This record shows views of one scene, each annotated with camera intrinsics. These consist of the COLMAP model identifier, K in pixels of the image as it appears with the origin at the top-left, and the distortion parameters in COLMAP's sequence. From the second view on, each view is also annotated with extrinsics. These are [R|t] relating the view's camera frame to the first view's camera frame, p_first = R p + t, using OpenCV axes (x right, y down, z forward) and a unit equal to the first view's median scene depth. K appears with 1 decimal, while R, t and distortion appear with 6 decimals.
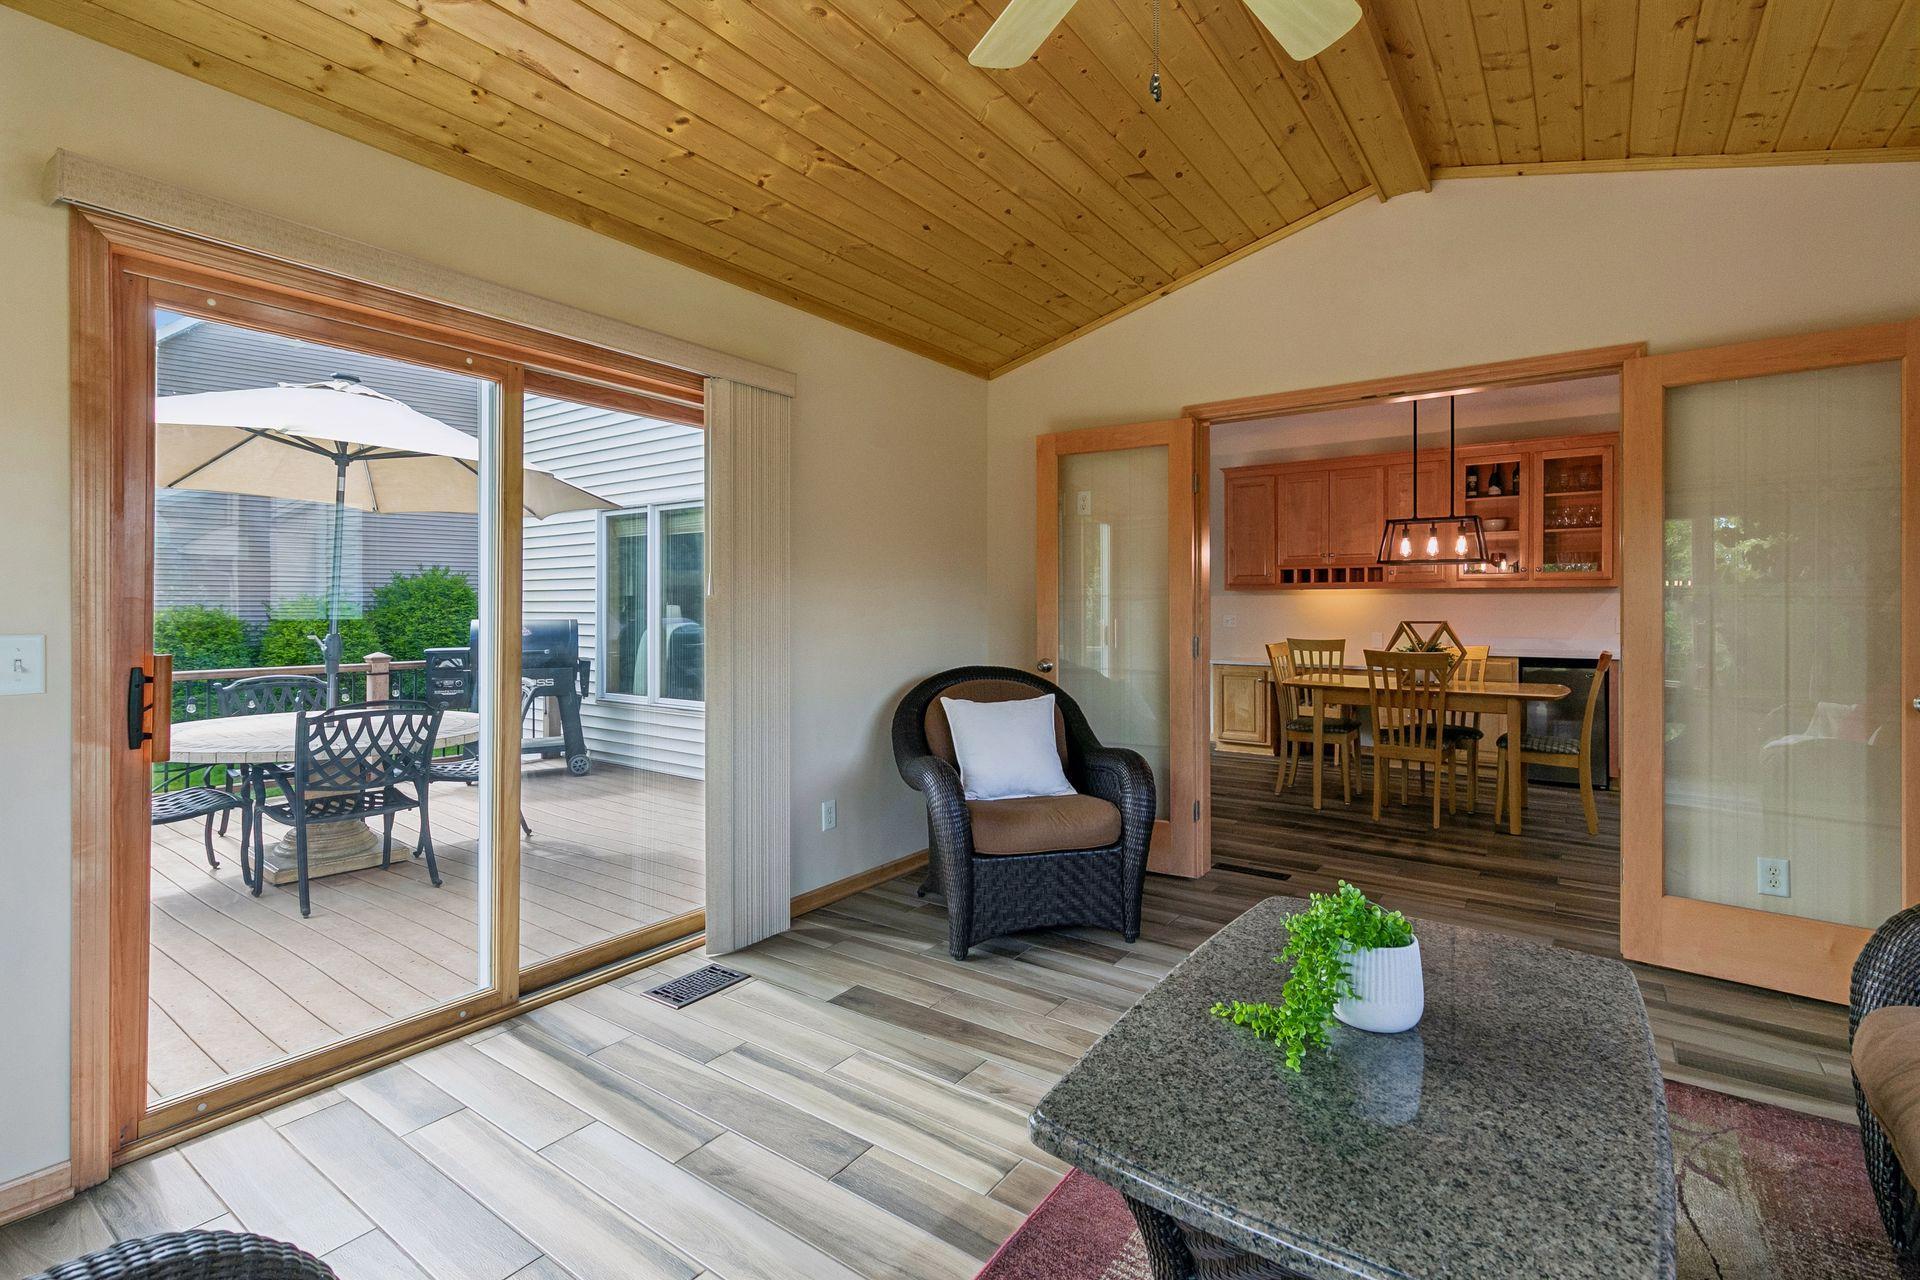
lens RADIAL K [[872.4, 0, 957.8], [0, 872.4, 629.8], [0, 0, 1]] dist [0.004805, 0.000155]
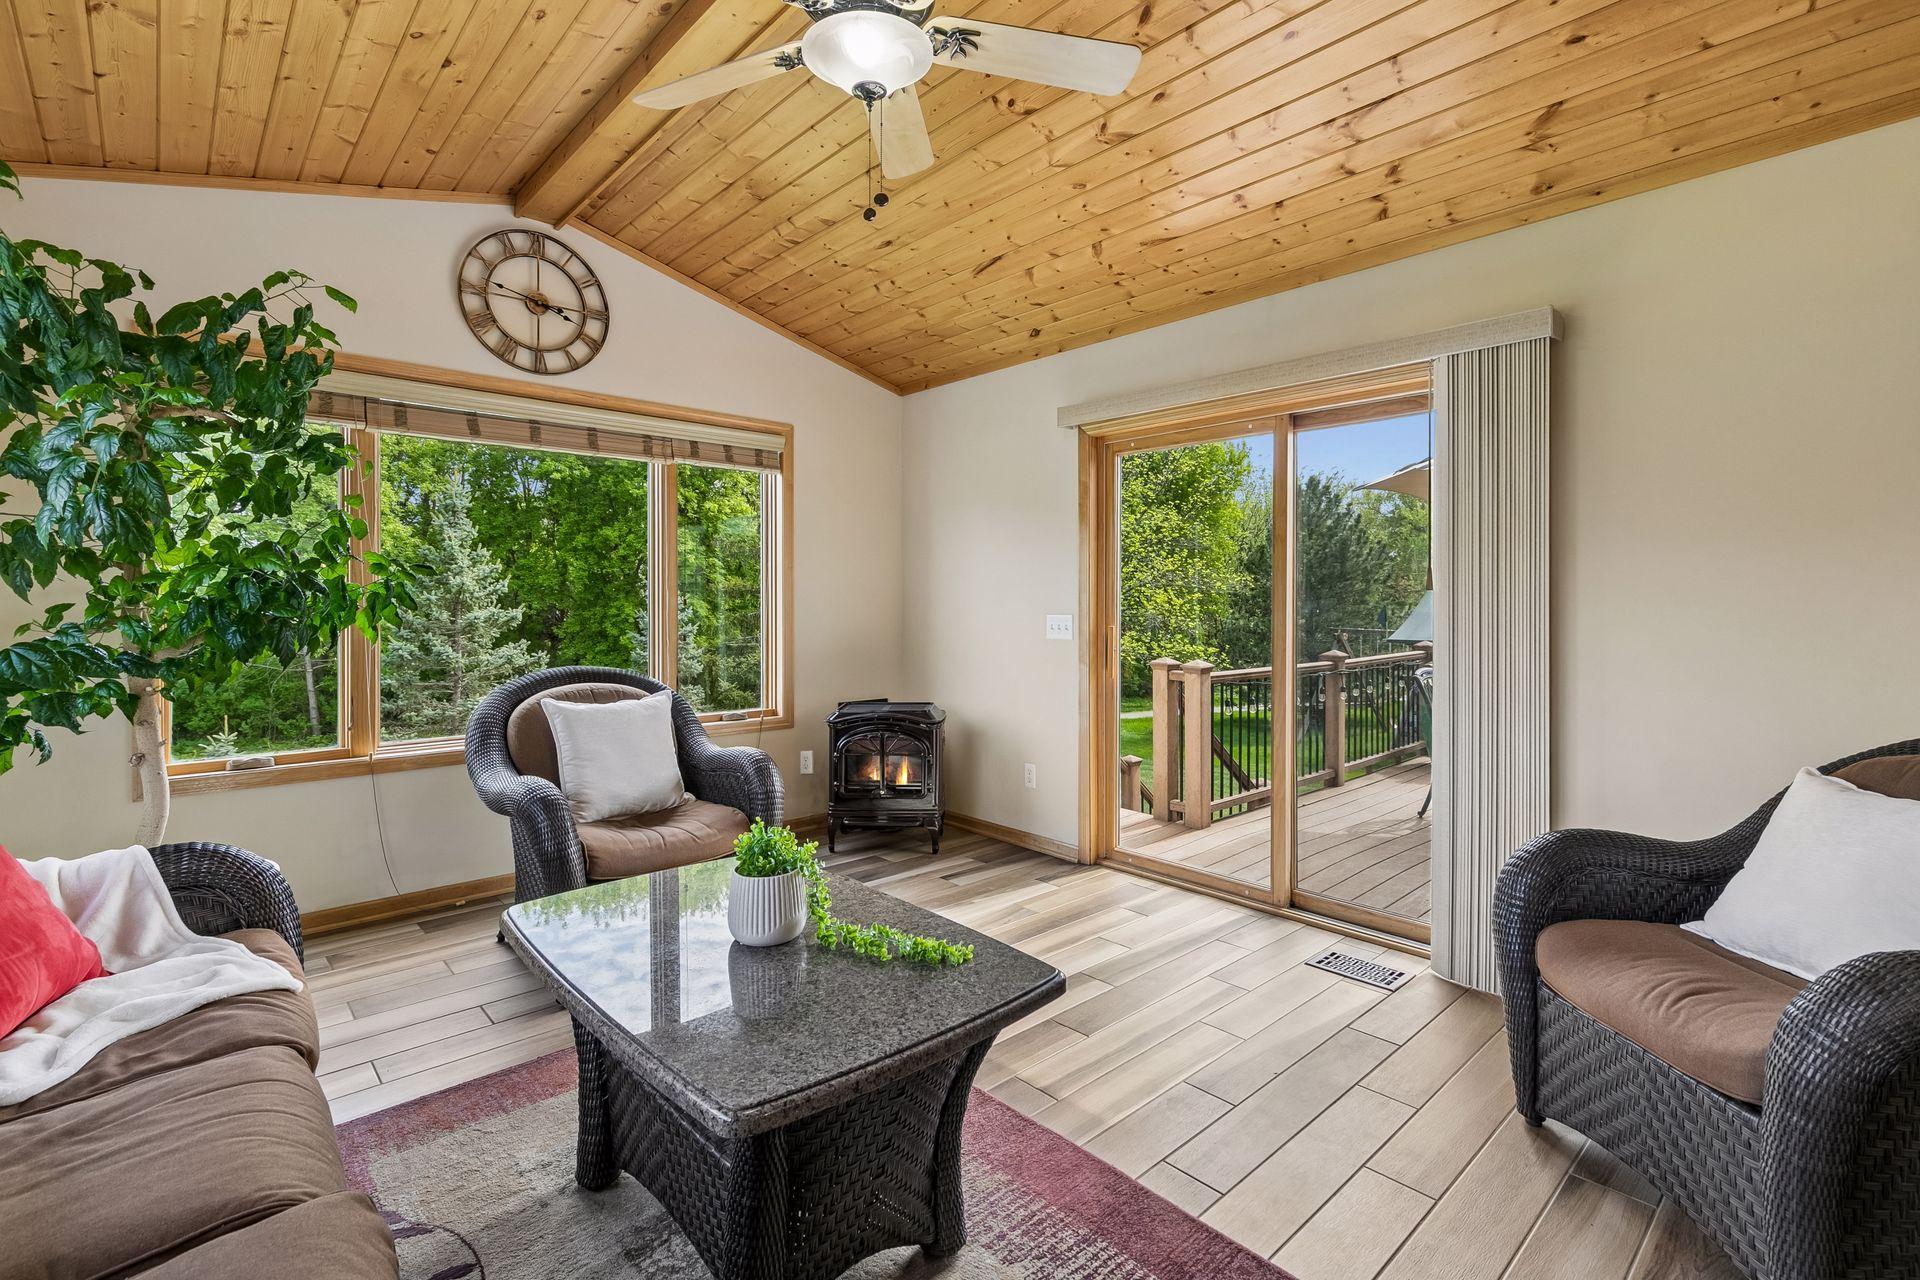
lens RADIAL K [[872.4, 0, 948.0], [0, 872.4, 597.5], [0, 0, 1]] dist [0.004805, 0.000155]
pose [[-0.217612, -0.003067, -0.976030, 0.901655], [-0.021676, 0.999764, 0.001691, -0.025062], [0.975795, 0.021524, -0.217627, 0.824074]]
